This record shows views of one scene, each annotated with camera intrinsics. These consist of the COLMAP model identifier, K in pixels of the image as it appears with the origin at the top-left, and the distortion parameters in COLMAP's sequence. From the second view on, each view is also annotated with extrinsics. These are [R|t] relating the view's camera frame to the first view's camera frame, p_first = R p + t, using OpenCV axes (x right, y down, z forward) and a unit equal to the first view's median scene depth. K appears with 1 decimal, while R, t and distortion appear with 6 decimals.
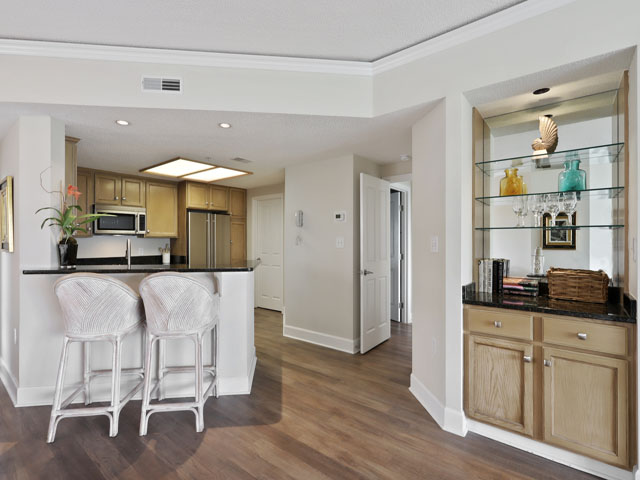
lens RADIAL K [[316.3, 0, 320.0], [0, 316.3, 240.0], [0, 0, 1]] dist [-0.000394, 0.000312]
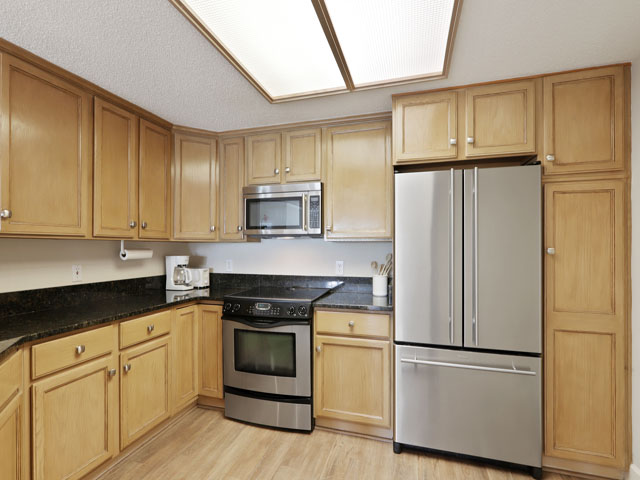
lens RADIAL K [[316.3, 0, 320.0], [0, 316.3, 240.0], [0, 0, 1]] dist [-0.000394, 0.000312]
pose [[0.380458, -0.003074, -0.924793, -0.109423], [0.008354, 0.999965, 0.000113, -0.010936], [0.924760, -0.007768, 0.380471, 0.866402]]
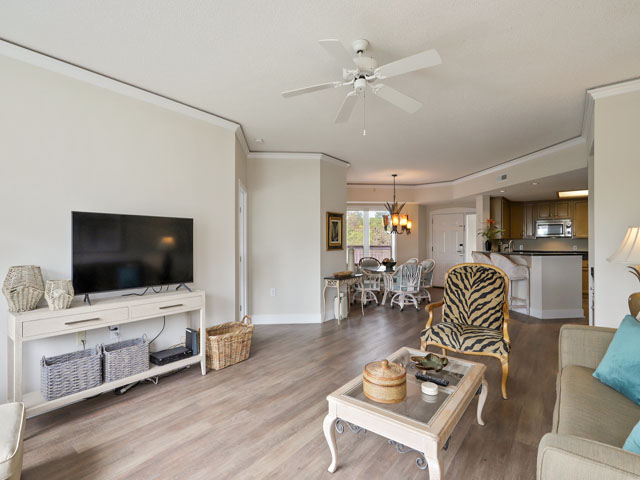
lens RADIAL K [[316.3, 0, 320.0], [0, 316.3, 240.0], [0, 0, 1]] dist [-0.000394, 0.000312]
pose [[0.016211, -0.003335, -0.999863, 0.981541], [0.006992, 0.999970, -0.003222, -0.004156], [0.999844, -0.006938, 0.016234, -0.232132]]
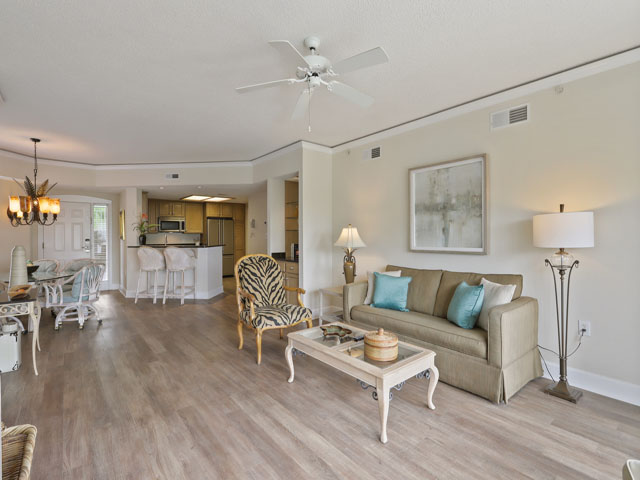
lens RADIAL K [[303.9, 0, 316.1], [0, 303.9, 233.9], [0, 0, 1]] dist [0.000140, -0.000027]
pose [[0.978609, -0.001377, -0.205723, 0.602743], [0.001483, 0.999999, 0.000365, -0.005410], [0.205722, -0.000662, 0.978610, -0.622281]]
